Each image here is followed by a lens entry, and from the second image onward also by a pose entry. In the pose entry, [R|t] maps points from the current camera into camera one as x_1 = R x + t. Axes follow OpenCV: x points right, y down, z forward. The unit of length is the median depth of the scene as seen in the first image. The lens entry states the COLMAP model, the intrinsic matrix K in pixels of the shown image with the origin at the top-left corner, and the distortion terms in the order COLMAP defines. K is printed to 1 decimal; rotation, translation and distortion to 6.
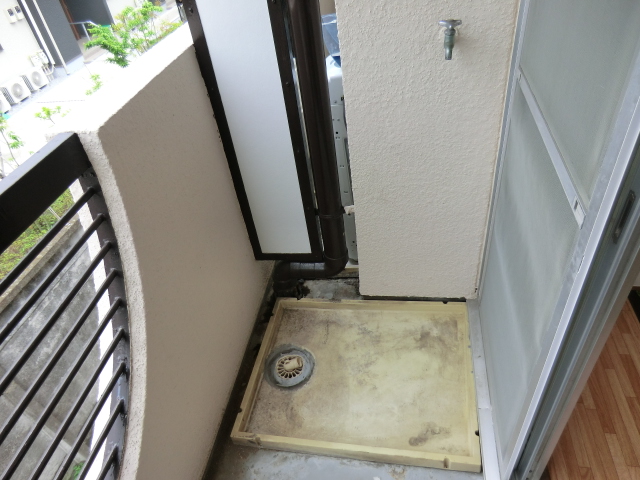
lens RADIAL K [[453.2, 0, 320.0], [0, 453.2, 240.0], [0, 0, 1]] dist [-0.094488, 0.079333]
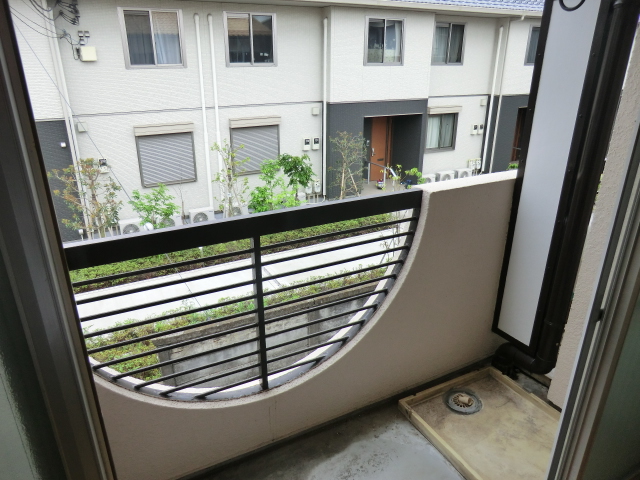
lens RADIAL K [[453.2, 0, 320.0], [0, 453.2, 240.0], [0, 0, 1]] dist [-0.094488, 0.079333]
pose [[0.598615, 0.402814, -0.692388, 0.413423], [-0.567183, 0.823515, -0.011267, 0.143936], [0.565653, 0.399455, 0.721438, -0.406653]]
